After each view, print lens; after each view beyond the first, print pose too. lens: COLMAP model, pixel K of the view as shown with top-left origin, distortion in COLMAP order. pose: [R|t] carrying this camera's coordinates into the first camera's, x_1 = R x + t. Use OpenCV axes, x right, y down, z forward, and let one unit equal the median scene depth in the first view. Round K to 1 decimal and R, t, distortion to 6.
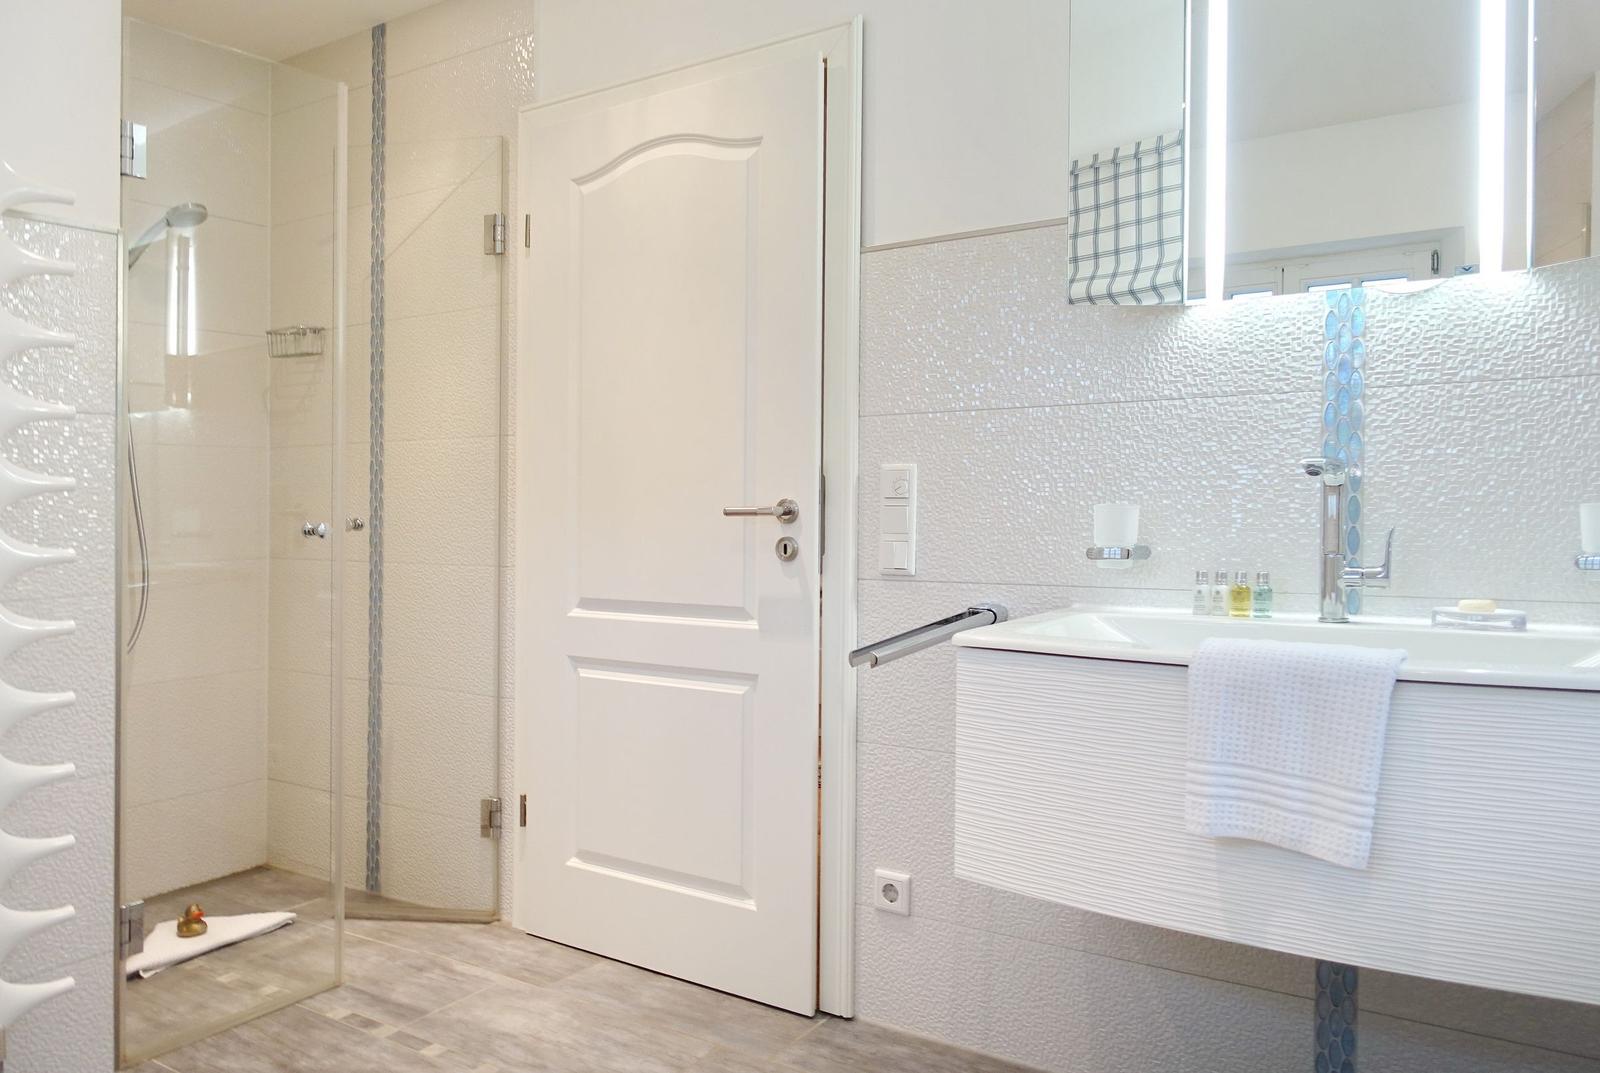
lens RADIAL K [[1101.4, 0, 800.7], [0, 1101.4, 557.9], [0, 0, 1]] dist [-0.000304, 0.001156]
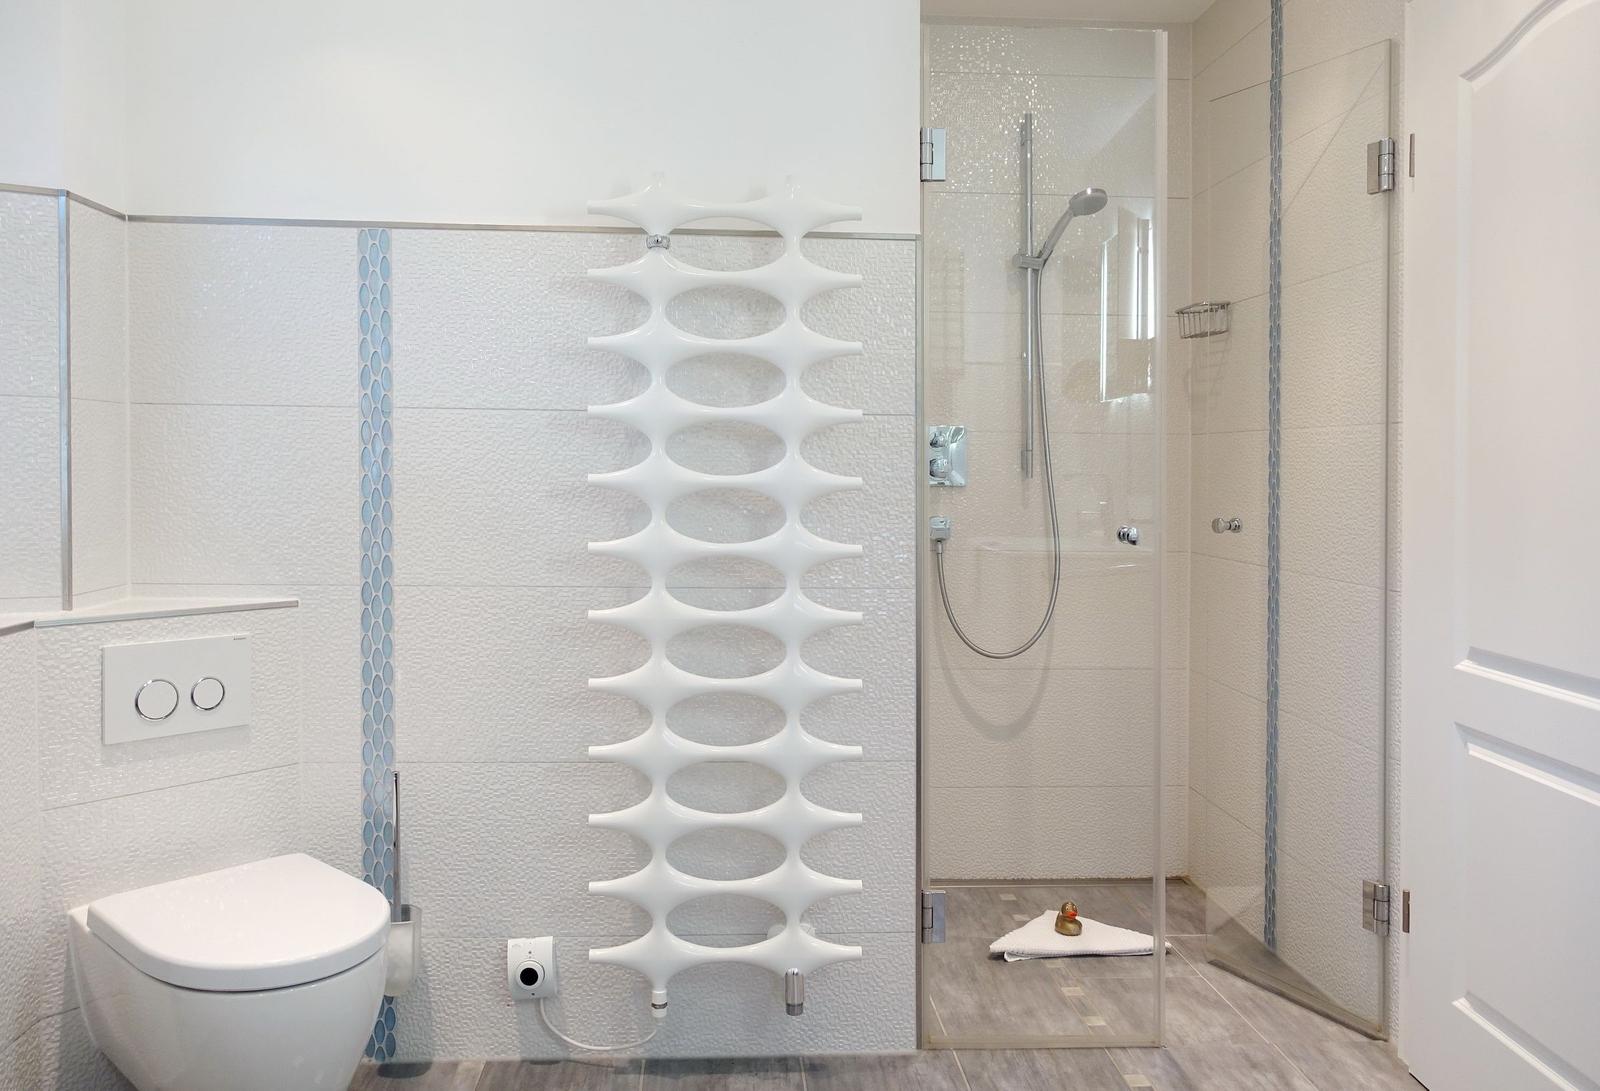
lens RADIAL K [[1185.0, 0, 793.7], [0, 1185.0, 507.6], [0, 0, 1]] dist [-0.003097, 0.007526]
pose [[0.629962, 0.042813, -0.775445, 0.106240], [-0.063086, 0.998001, 0.003850, -0.026641], [0.774060, 0.046494, 0.631403, 0.141949]]
